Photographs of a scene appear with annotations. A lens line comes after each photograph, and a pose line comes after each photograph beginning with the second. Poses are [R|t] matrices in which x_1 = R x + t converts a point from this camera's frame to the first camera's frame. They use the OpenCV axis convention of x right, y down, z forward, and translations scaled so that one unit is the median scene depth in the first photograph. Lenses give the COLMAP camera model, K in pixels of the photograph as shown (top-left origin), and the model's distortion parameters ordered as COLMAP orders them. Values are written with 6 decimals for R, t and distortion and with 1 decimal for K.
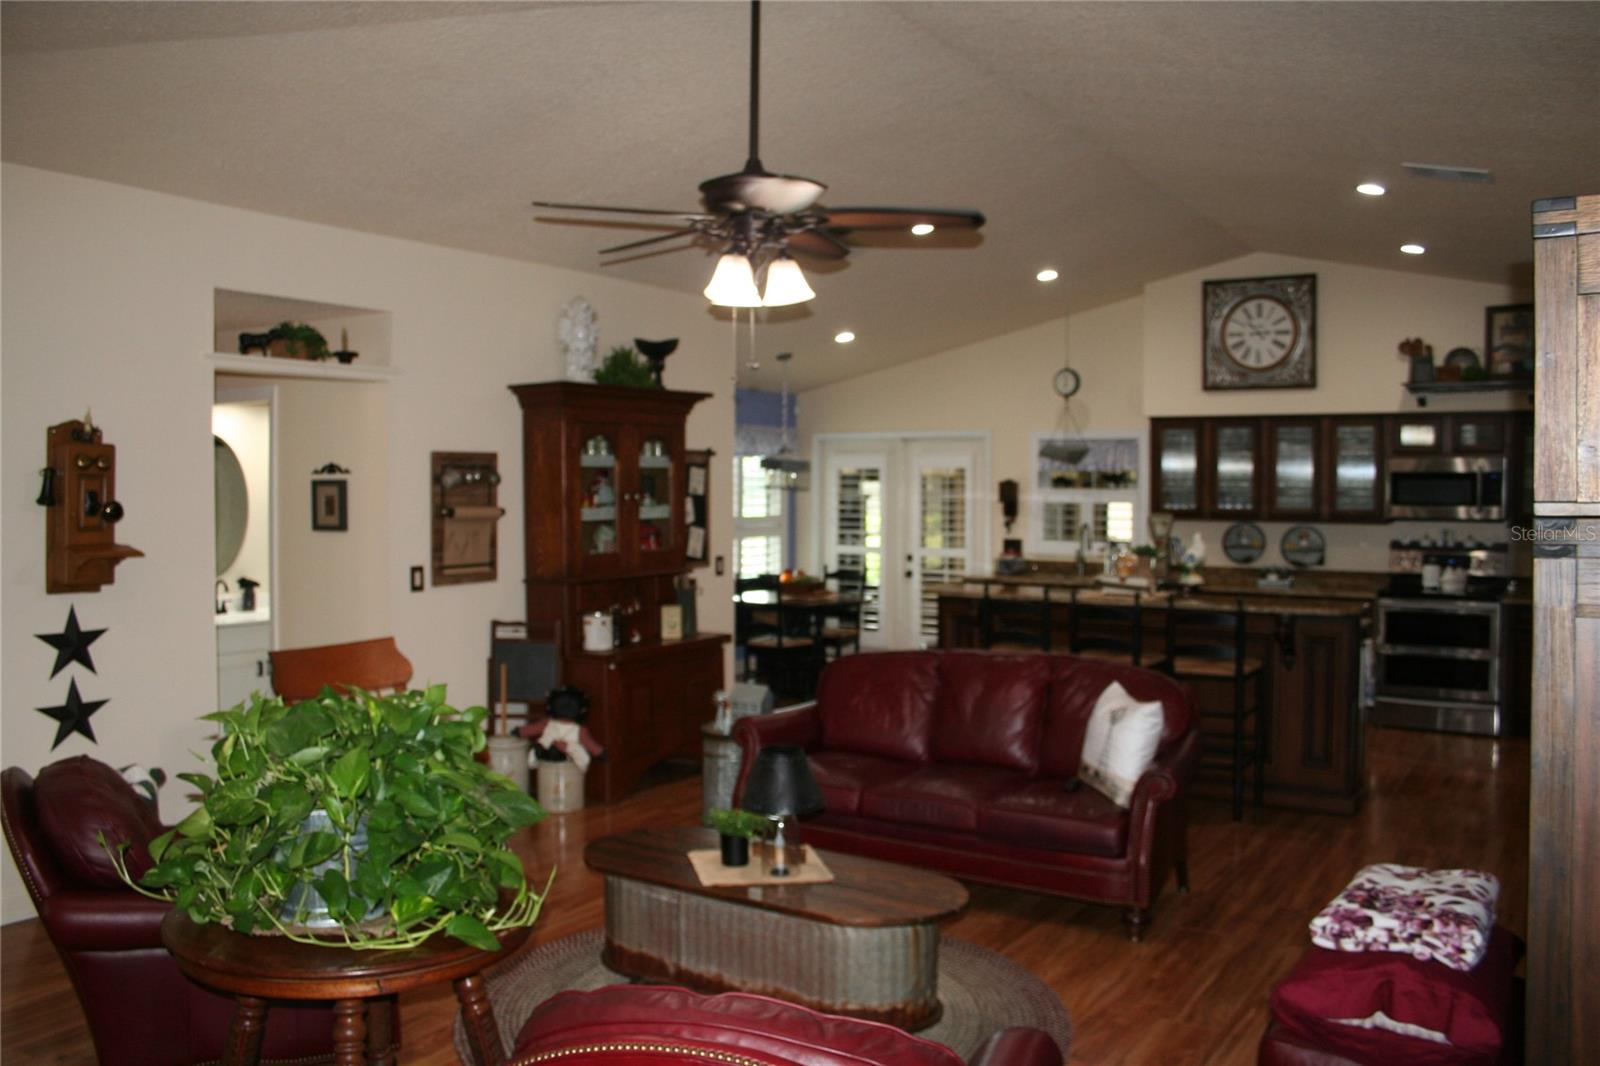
lens RADIAL K [[1341.7, 0, 797.0], [0, 1341.7, 544.3], [0, 0, 1]] dist [-0.129065, 0.123638]
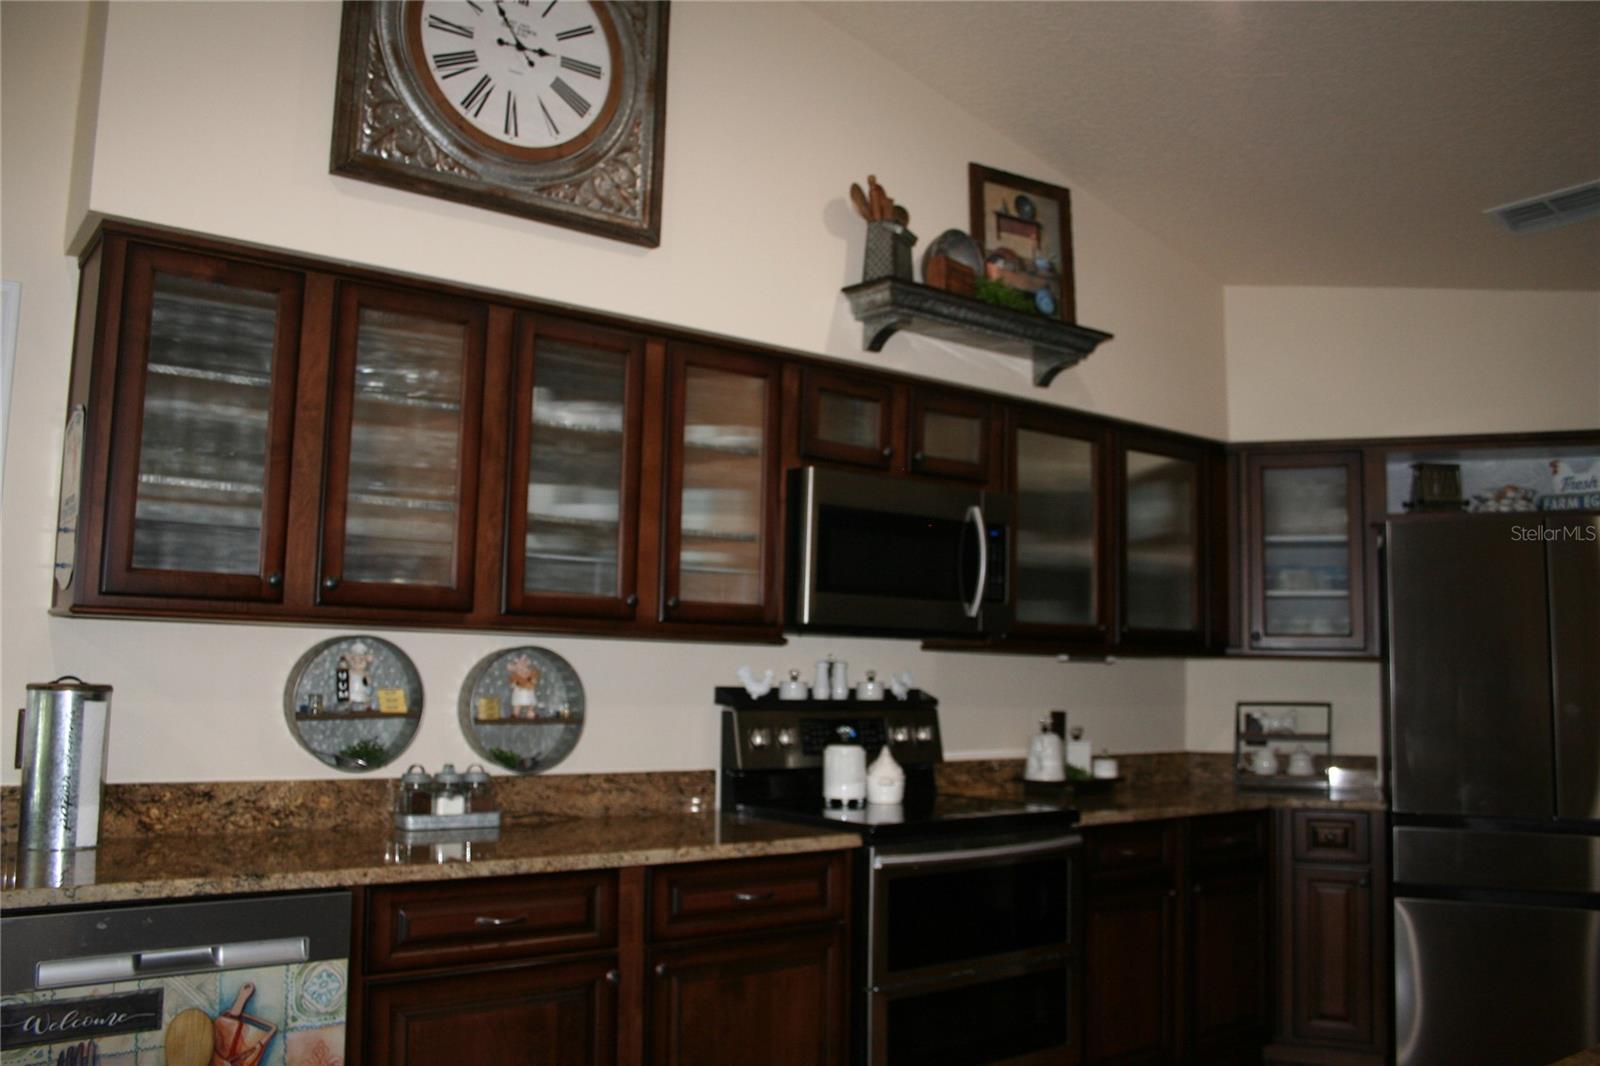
lens RADIAL K [[1309.1, 0, 783.7], [0, 1309.1, 521.2], [0, 0, 1]] dist [-0.144644, 0.113344]
pose [[0.338641, 0.111062, 0.934338, 0.088471], [0.025071, 0.991592, -0.126955, -0.001980], [-0.940581, 0.066417, 0.333009, 0.828524]]
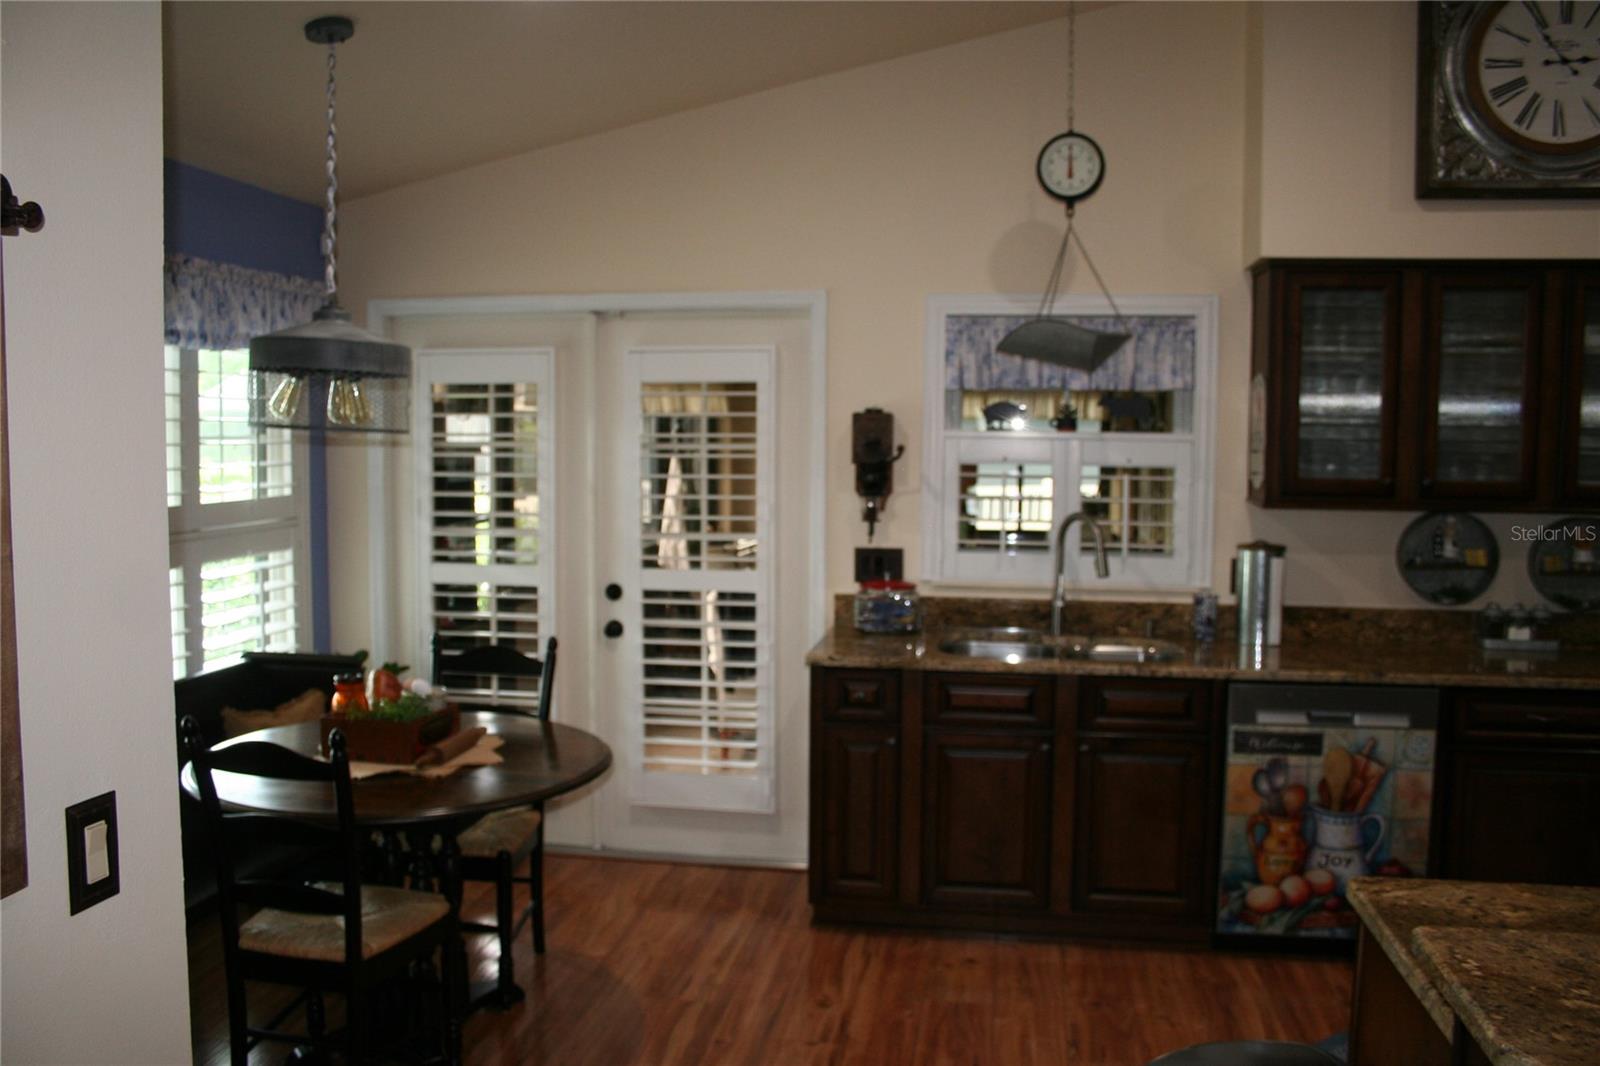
lens RADIAL K [[1309.1, 0, 783.7], [0, 1309.1, 521.2], [0, 0, 1]] dist [-0.144644, 0.113344]
pose [[0.919429, -0.025218, 0.392447, -0.034272], [0.013269, 0.999363, 0.033131, -0.030850], [-0.393033, -0.025254, 0.919178, 0.719595]]
